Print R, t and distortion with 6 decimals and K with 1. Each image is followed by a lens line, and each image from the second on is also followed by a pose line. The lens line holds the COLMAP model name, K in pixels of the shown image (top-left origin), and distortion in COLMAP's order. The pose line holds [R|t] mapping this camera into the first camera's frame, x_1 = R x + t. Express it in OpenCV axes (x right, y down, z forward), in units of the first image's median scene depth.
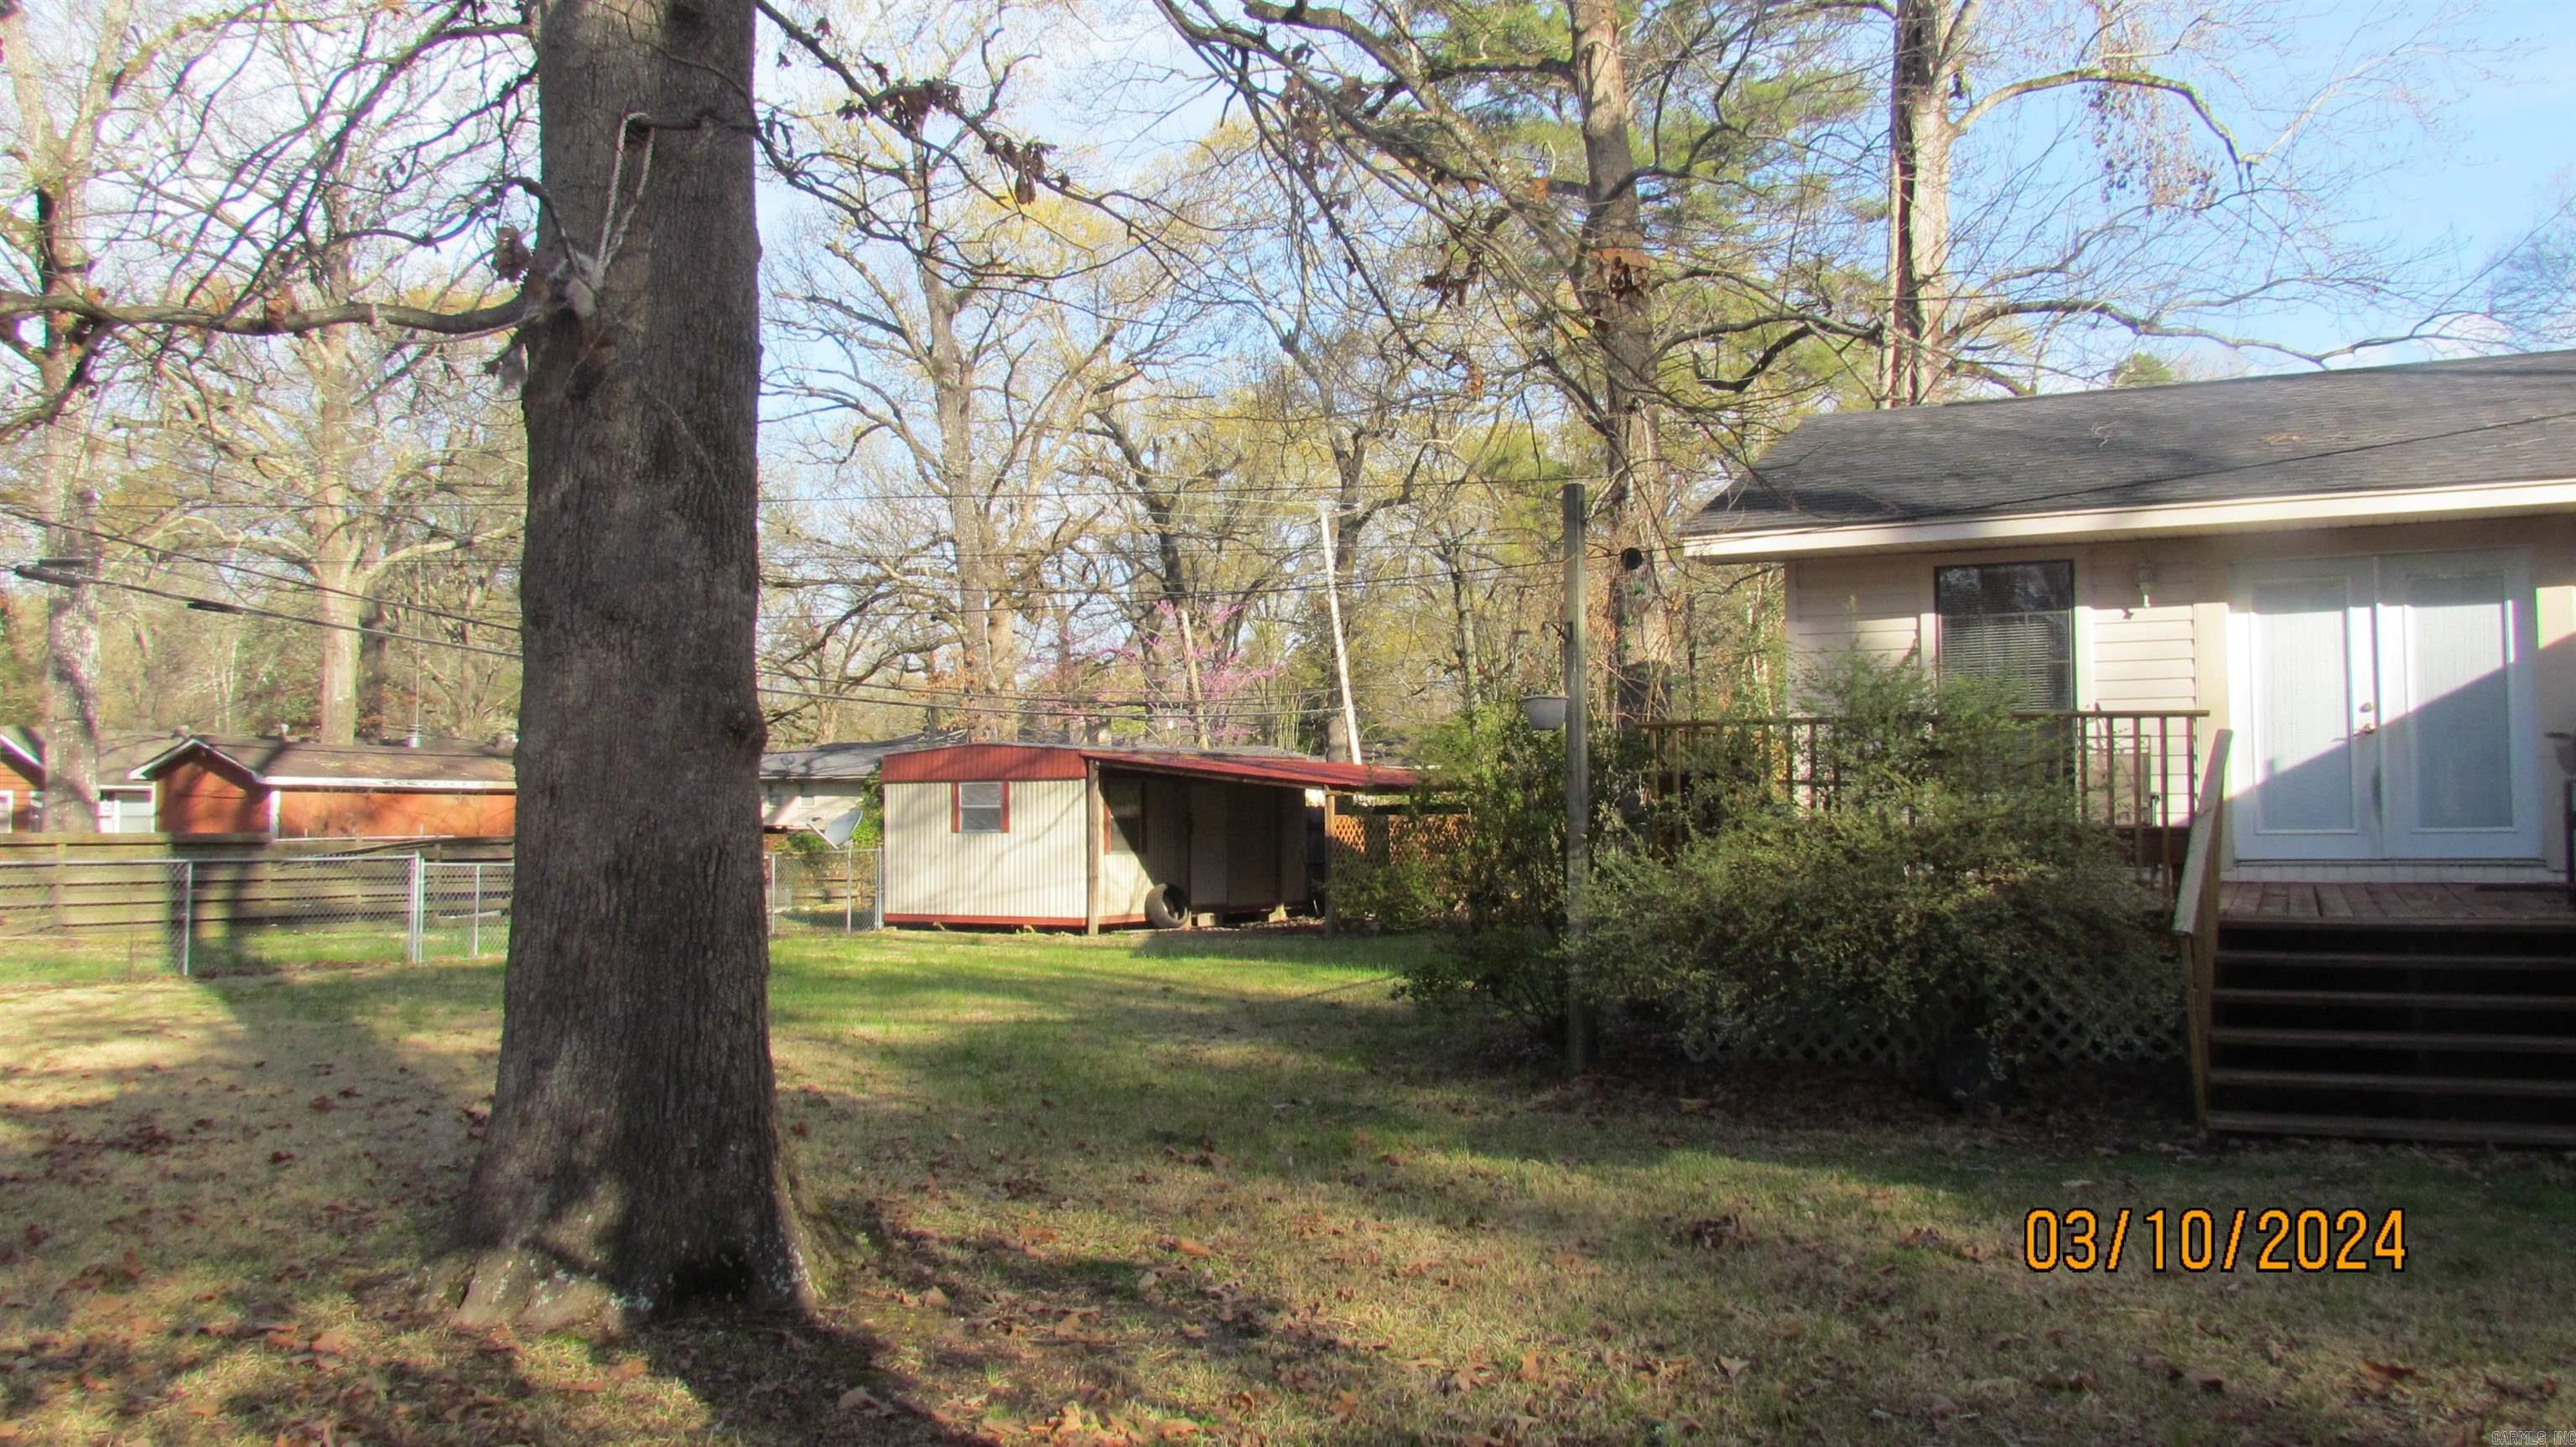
lens RADIAL K [[2138.6, 0, 1289.6], [0, 2138.6, 735.6], [0, 0, 1]] dist [-0.020026, -0.000572]
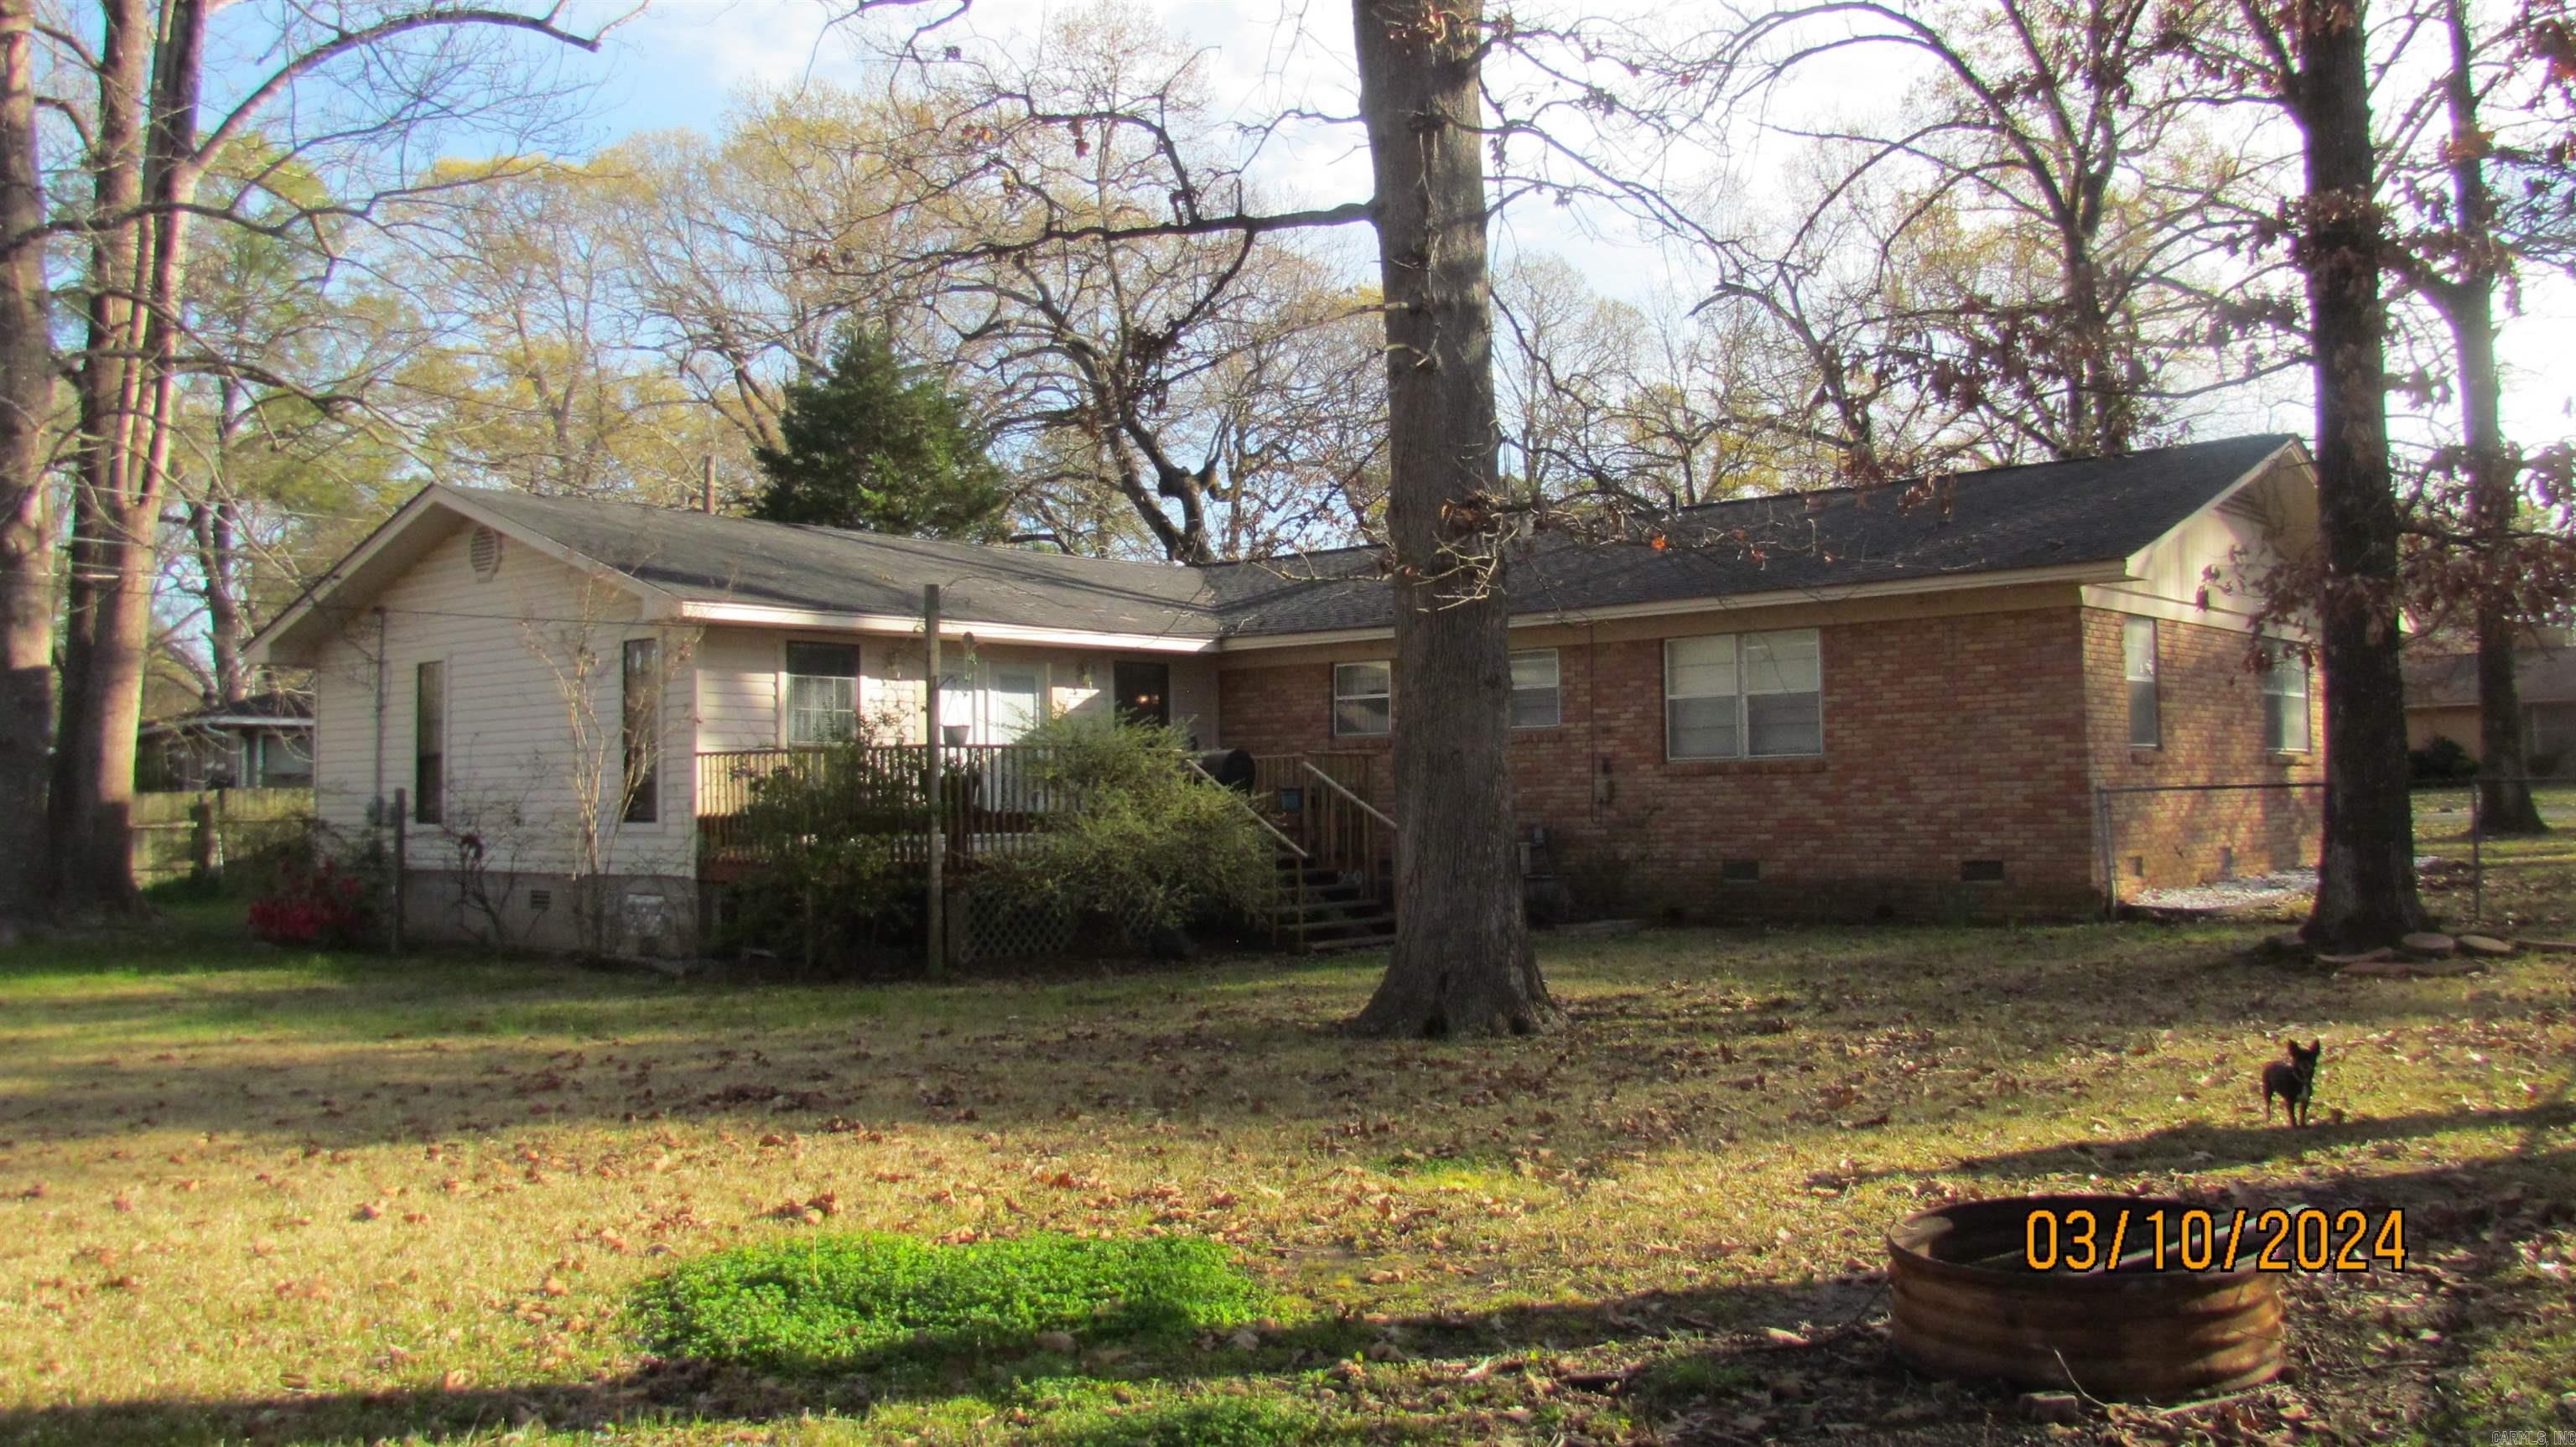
lens RADIAL K [[2146.8, 0, 1273.9], [0, 2146.8, 734.4], [0, 0, 1]] dist [-0.017669, -0.006949]
pose [[0.275315, 0.046189, 0.960244, -1.094143], [-0.021936, 0.998887, -0.041758, 0.042195], [-0.961104, -0.009568, 0.276021, 0.294769]]
